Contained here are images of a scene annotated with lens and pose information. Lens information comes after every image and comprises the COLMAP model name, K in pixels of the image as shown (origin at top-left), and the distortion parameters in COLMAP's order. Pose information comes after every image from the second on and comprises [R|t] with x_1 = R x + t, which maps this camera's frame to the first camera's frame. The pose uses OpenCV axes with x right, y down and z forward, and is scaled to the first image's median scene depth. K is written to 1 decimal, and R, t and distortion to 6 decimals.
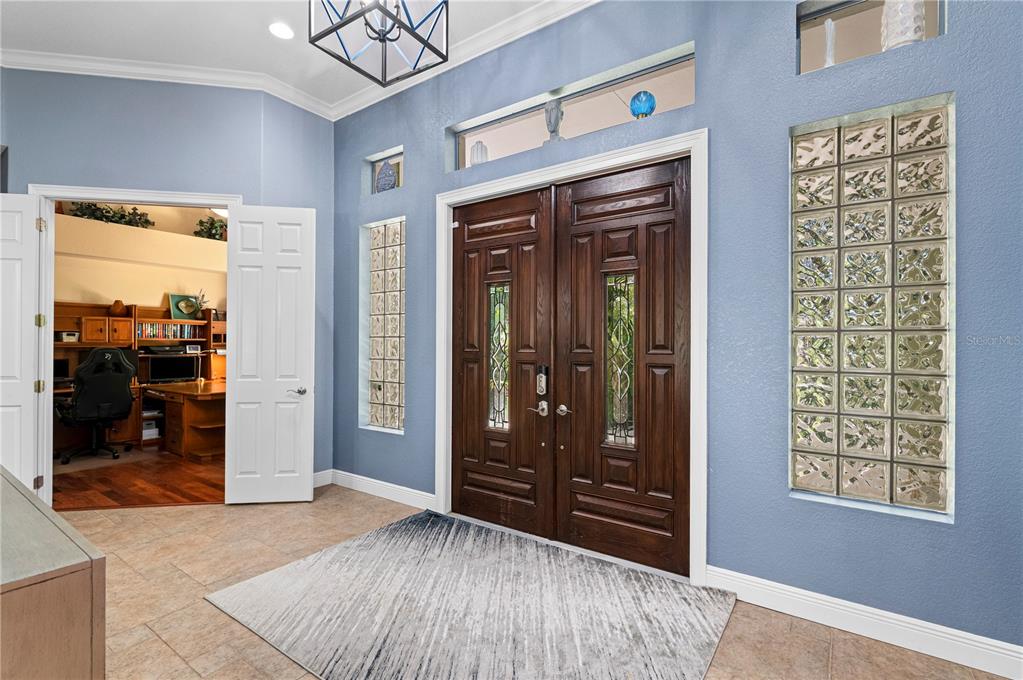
lens RADIAL K [[467.8, 0, 509.5], [0, 467.8, 340.1], [0, 0, 1]] dist [0.000350, 0.001384]
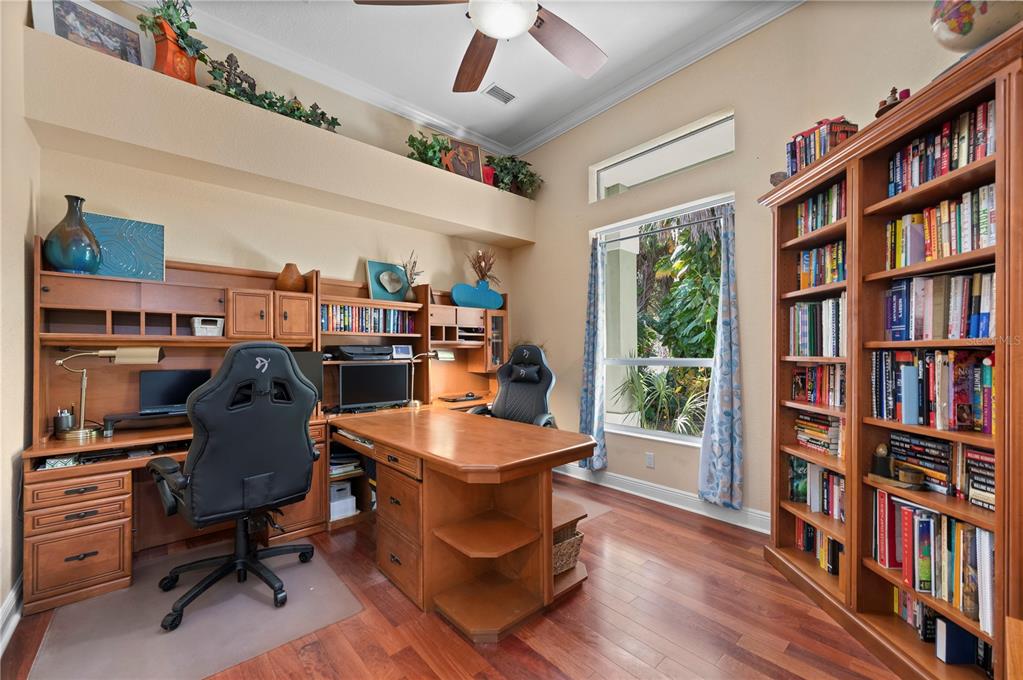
lens RADIAL K [[404.2, 0, 513.5], [0, 404.2, 345.7], [0, 0, 1]] dist [-0.001576, 0.000793]
pose [[0.975174, -0.011670, -0.221134, -0.752163], [0.009997, 0.999912, -0.008683, 0.031409], [0.221216, 0.006256, 0.975205, 0.941307]]
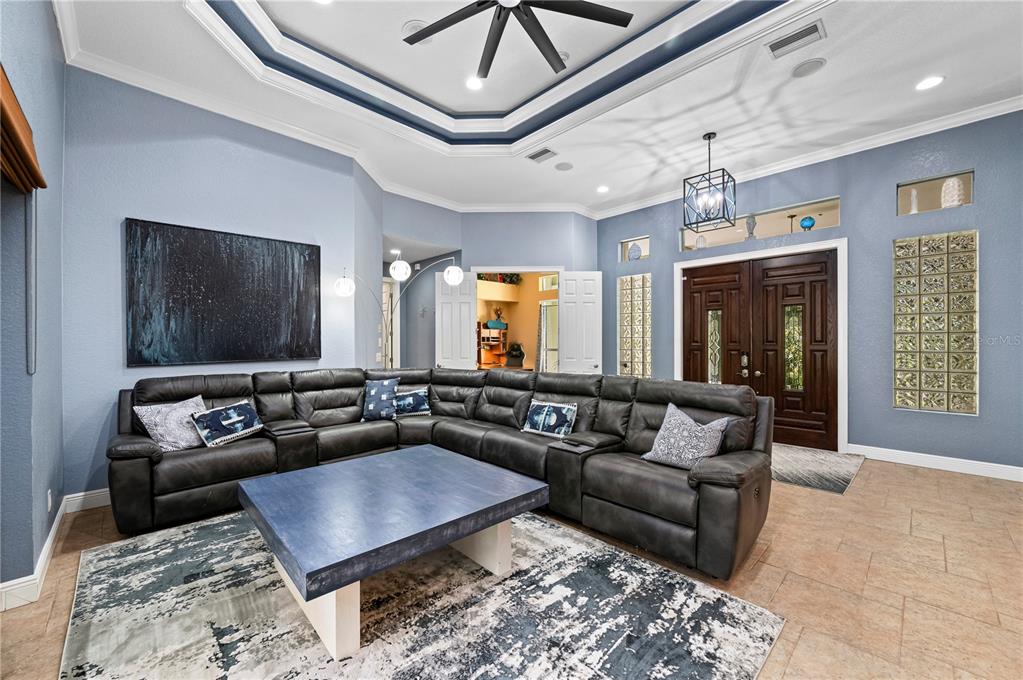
lens RADIAL K [[404.2, 0, 506.0], [0, 404.2, 341.2], [0, 0, 1]] dist [-0.001576, 0.000793]
pose [[0.980266, -0.004485, -0.197632, -0.474299], [0.004482, 0.999990, -0.000464, 0.006209], [0.197632, -0.000430, 0.980276, -0.712537]]
